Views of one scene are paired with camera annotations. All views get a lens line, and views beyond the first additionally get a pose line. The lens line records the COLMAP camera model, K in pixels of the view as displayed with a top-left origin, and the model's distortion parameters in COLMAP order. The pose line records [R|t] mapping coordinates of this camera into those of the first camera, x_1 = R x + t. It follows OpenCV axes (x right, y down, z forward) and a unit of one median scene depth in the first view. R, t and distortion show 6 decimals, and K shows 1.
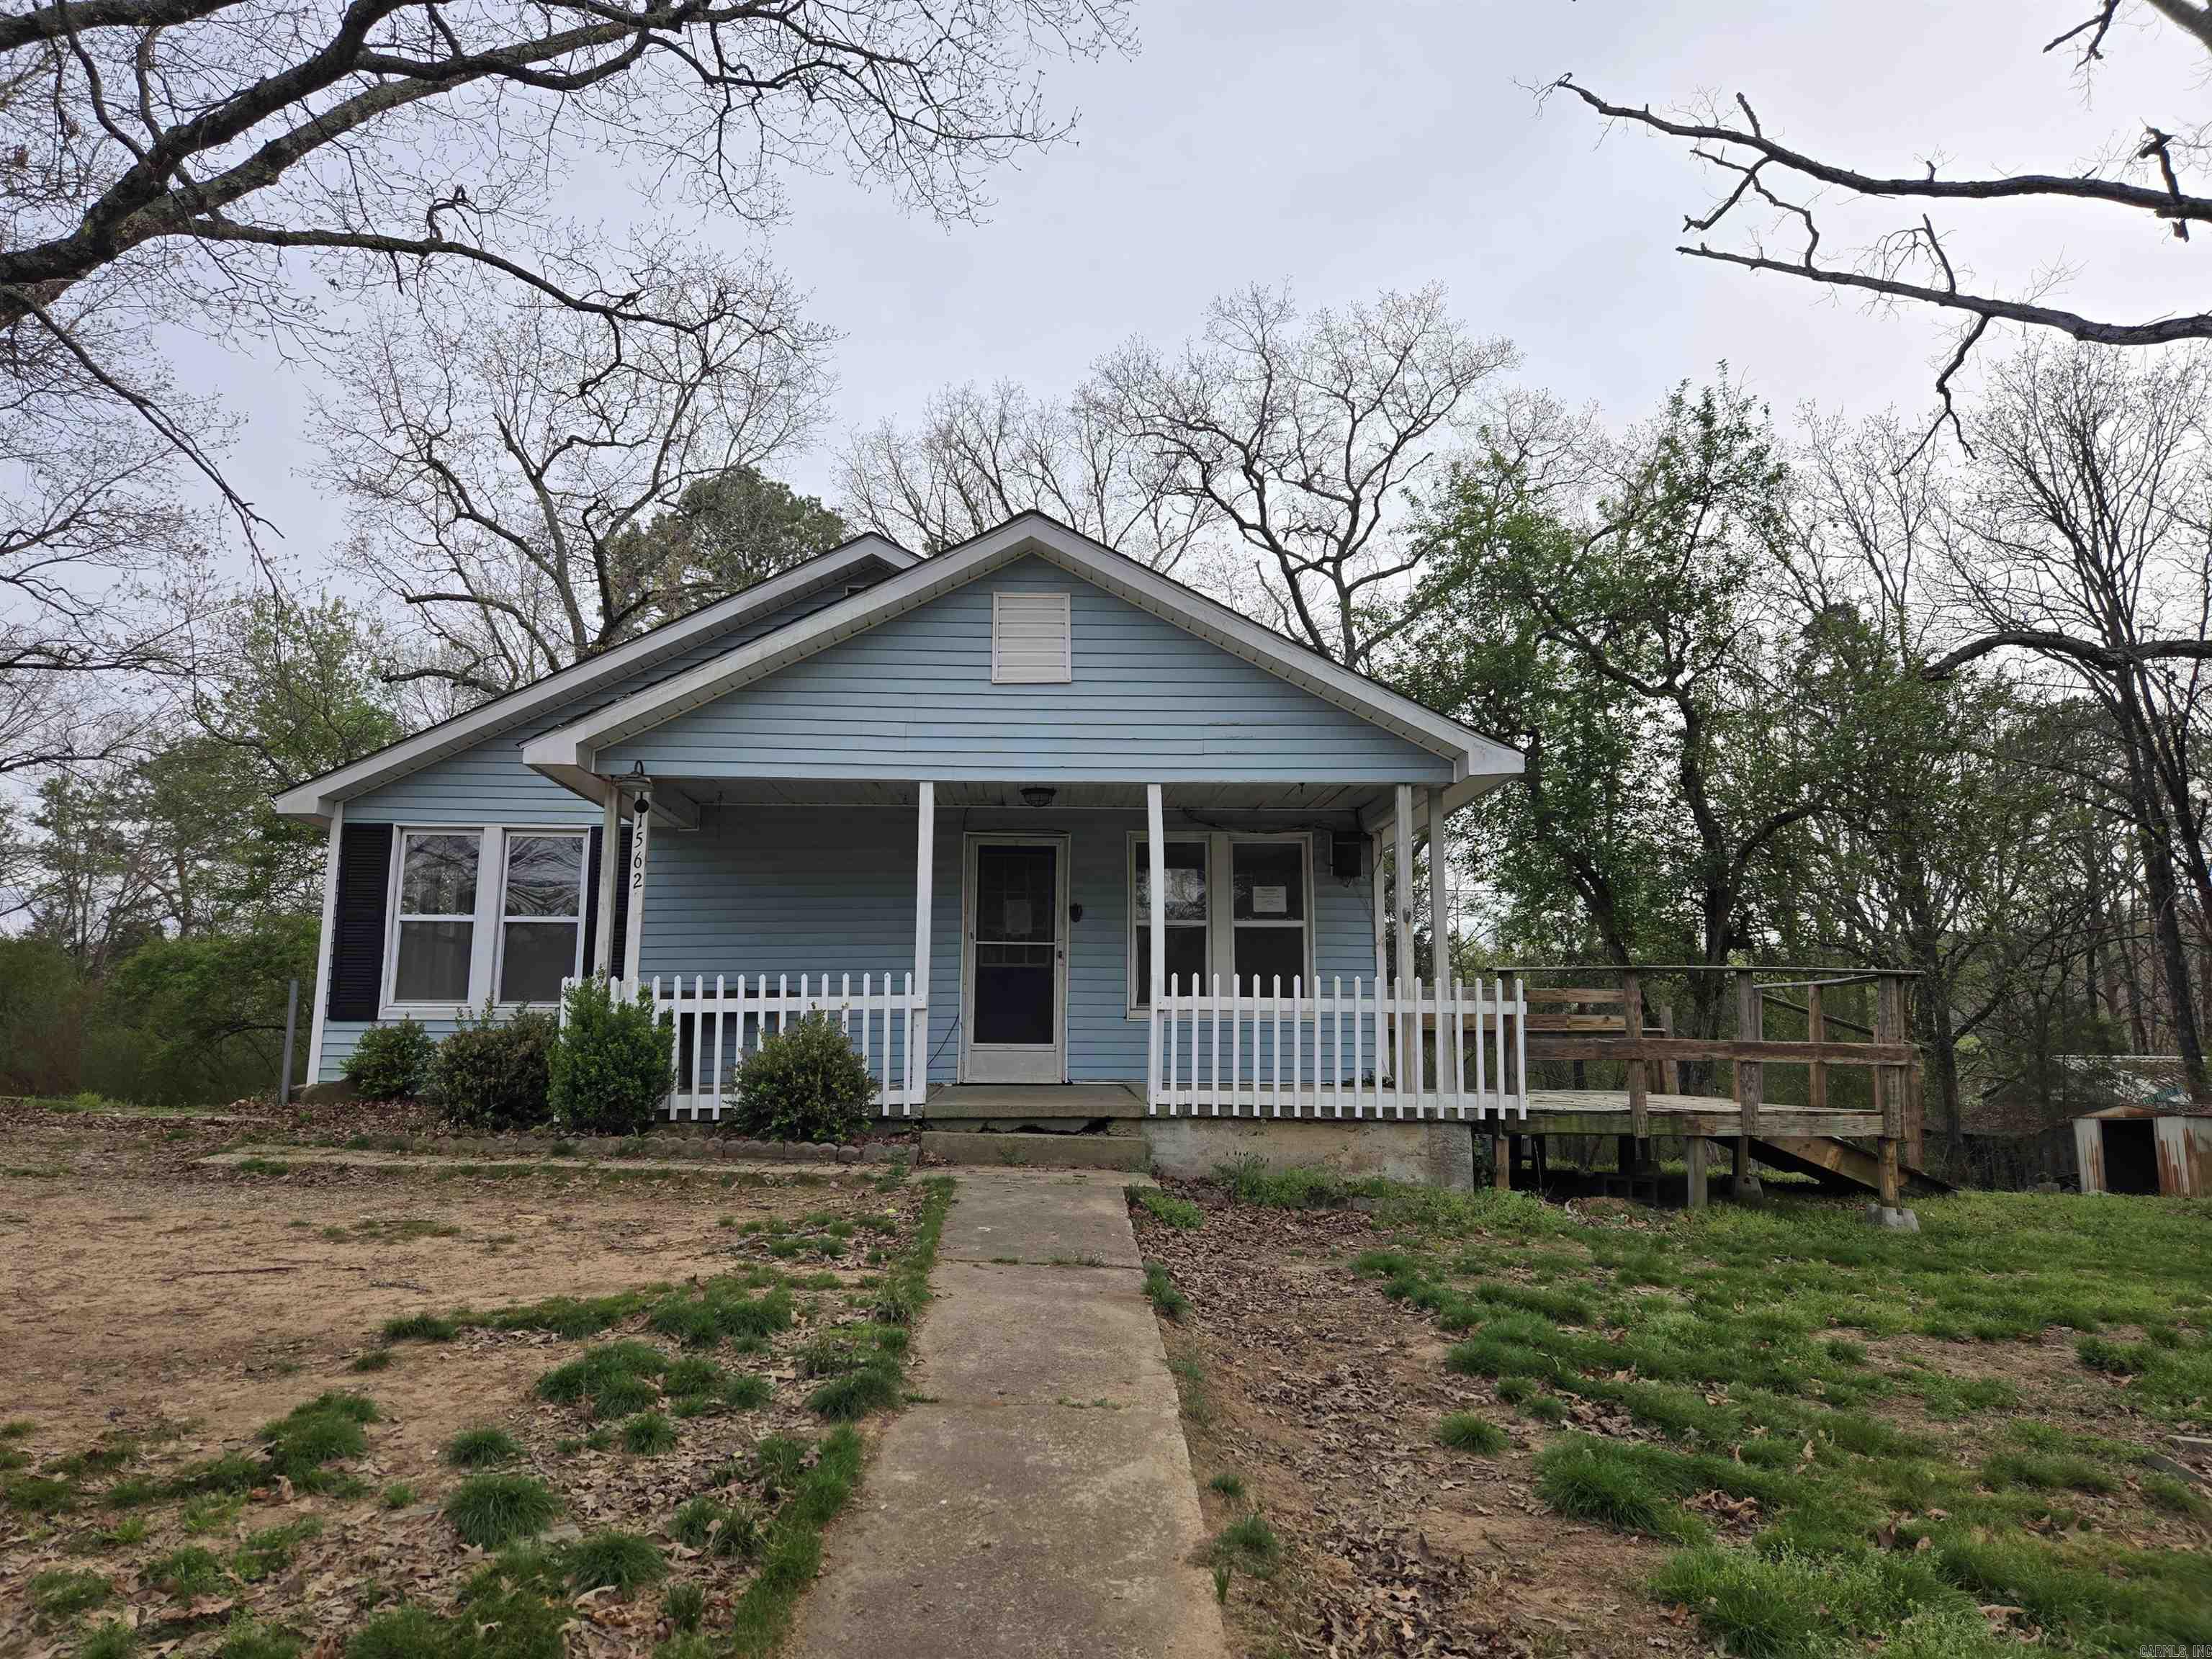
lens RADIAL K [[1480.7, 0, 1097.8], [0, 1480.7, 839.5], [0, 0, 1]] dist [0.072028, -0.054099]
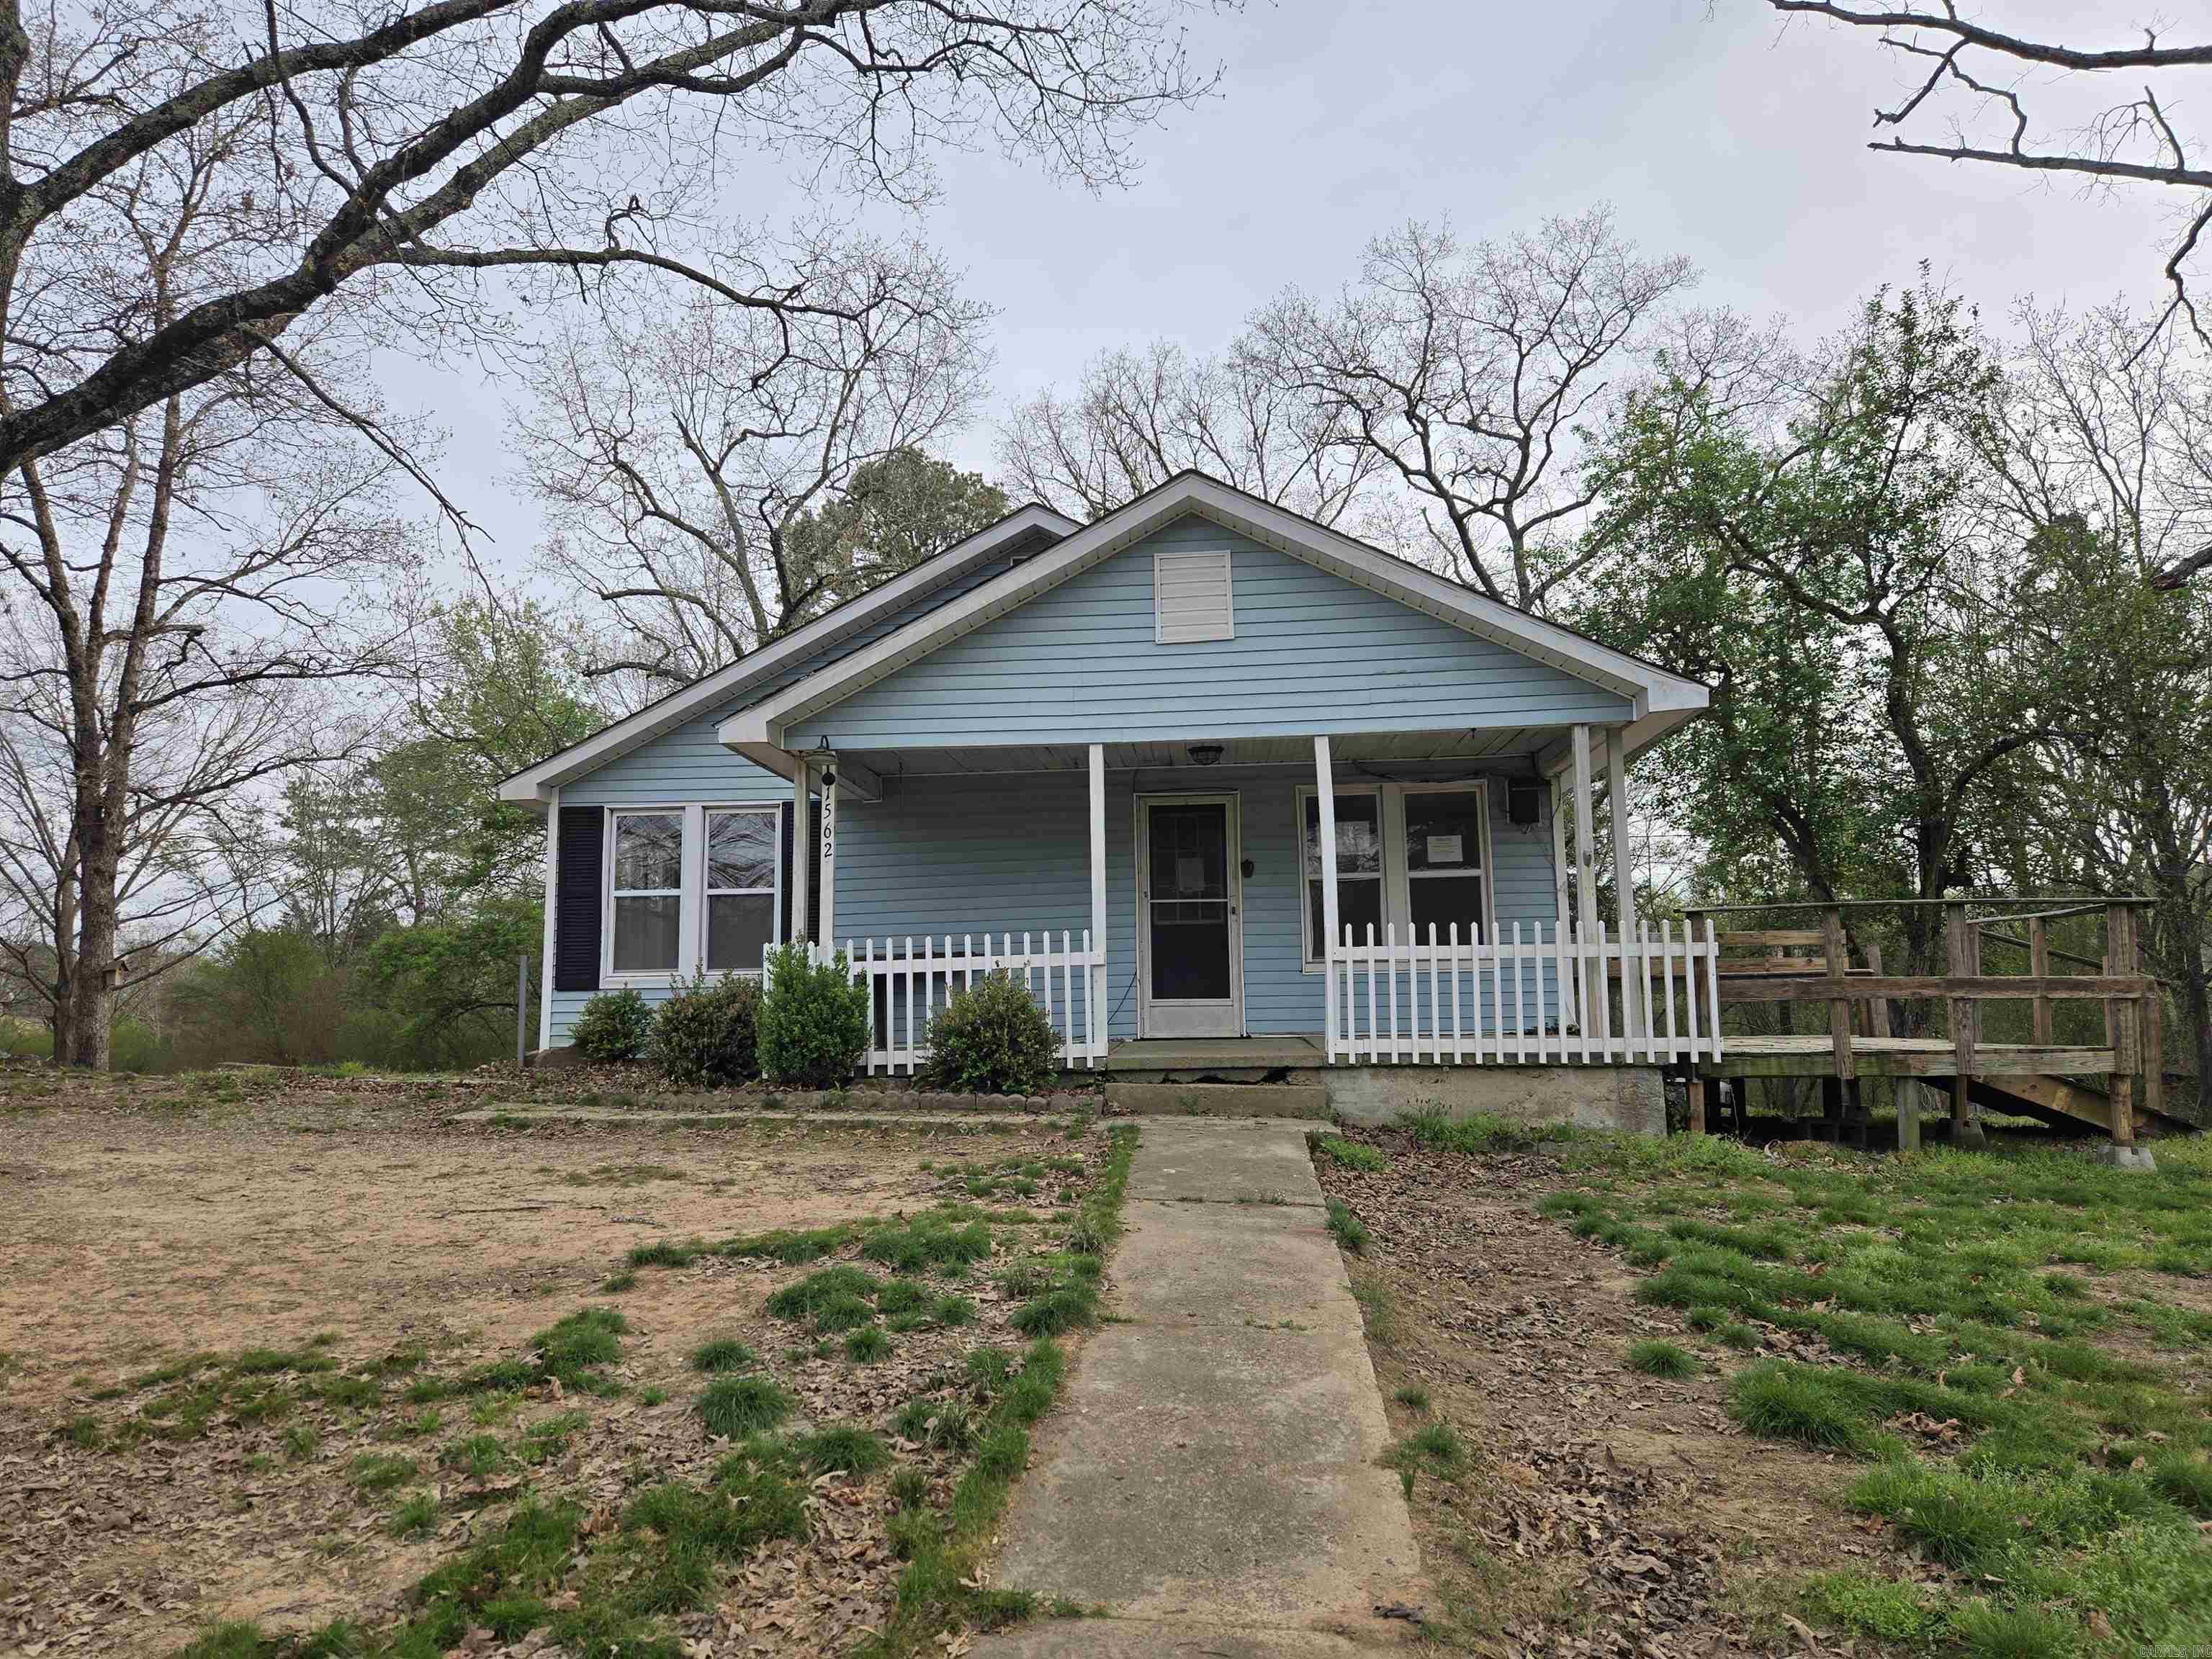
lens RADIAL K [[1480.7, 0, 1096.7], [0, 1480.7, 841.9], [0, 0, 1]] dist [0.072028, -0.054099]
pose [[0.992519, -0.035750, -0.116737, 0.001352], [0.038667, 0.998992, 0.022817, 0.004390], [0.115803, -0.027160, 0.992901, -0.013420]]
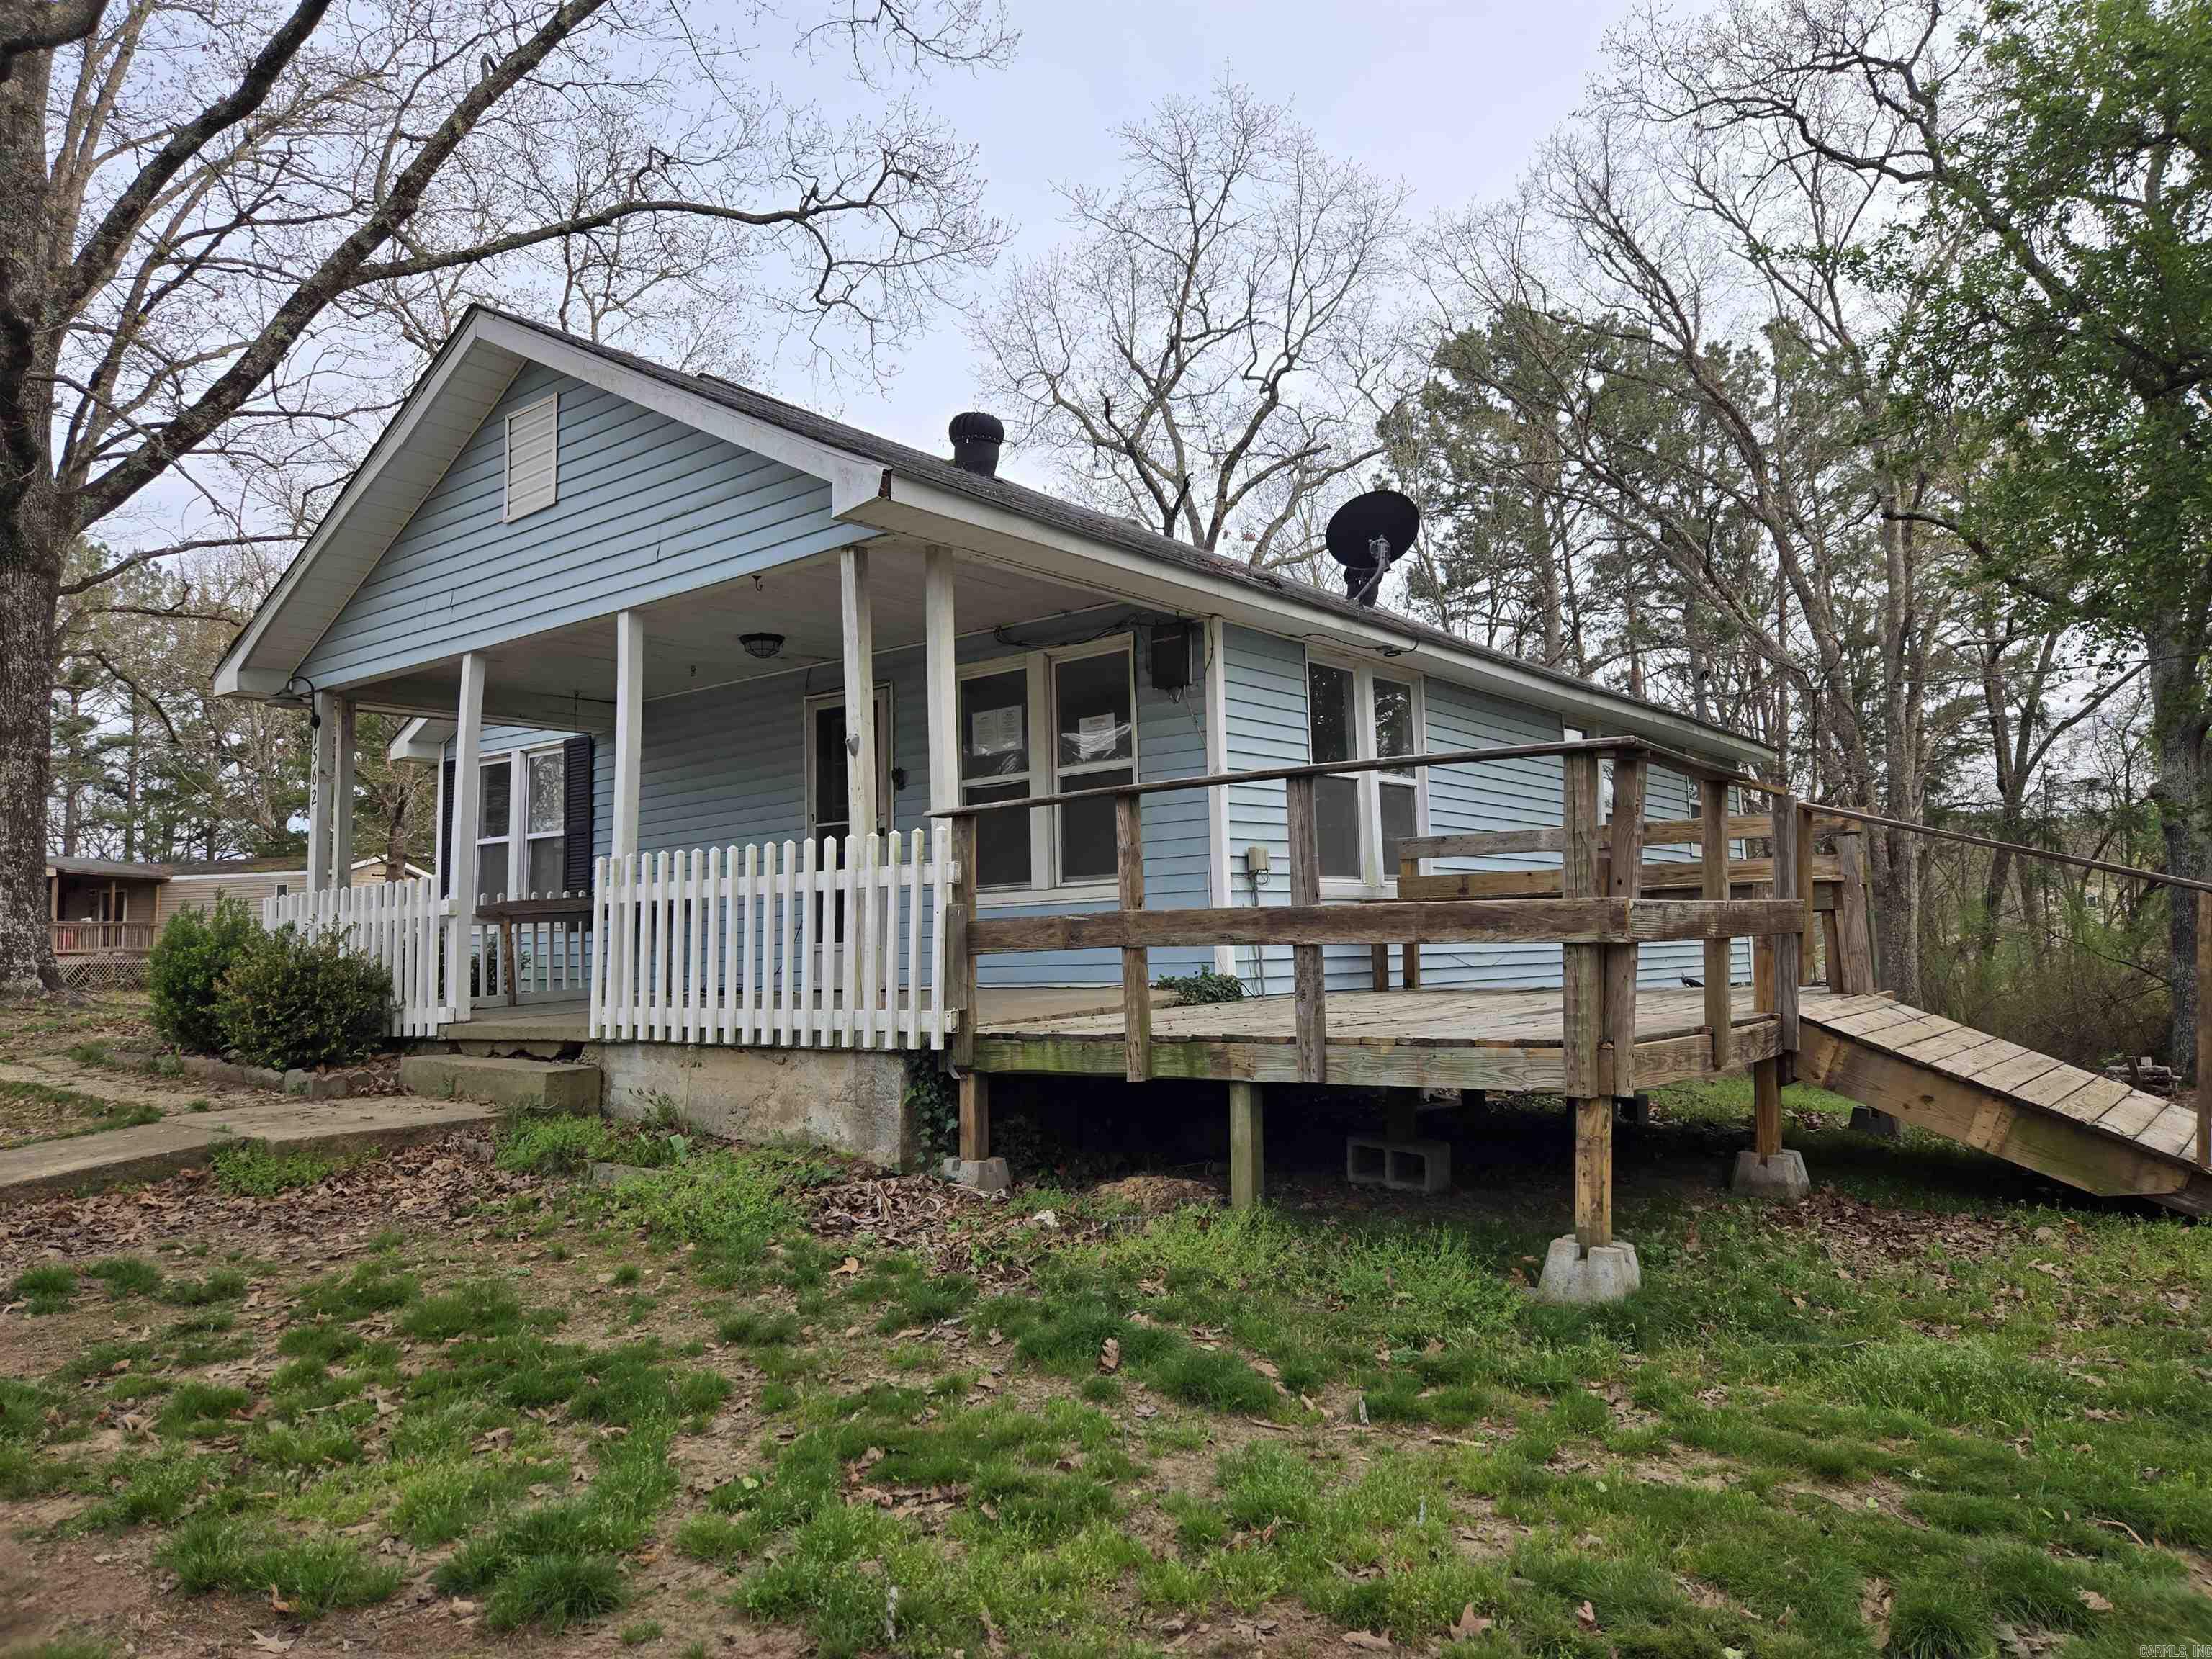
lens RADIAL K [[1480.7, 0, 1119.0], [0, 1480.7, 817.9], [0, 0, 1]] dist [0.072028, -0.054099]
pose [[0.761261, -0.082469, -0.643181, 0.606951], [0.121681, 0.992428, 0.016771, 0.072641], [0.636927, -0.091030, 0.765531, 0.469344]]
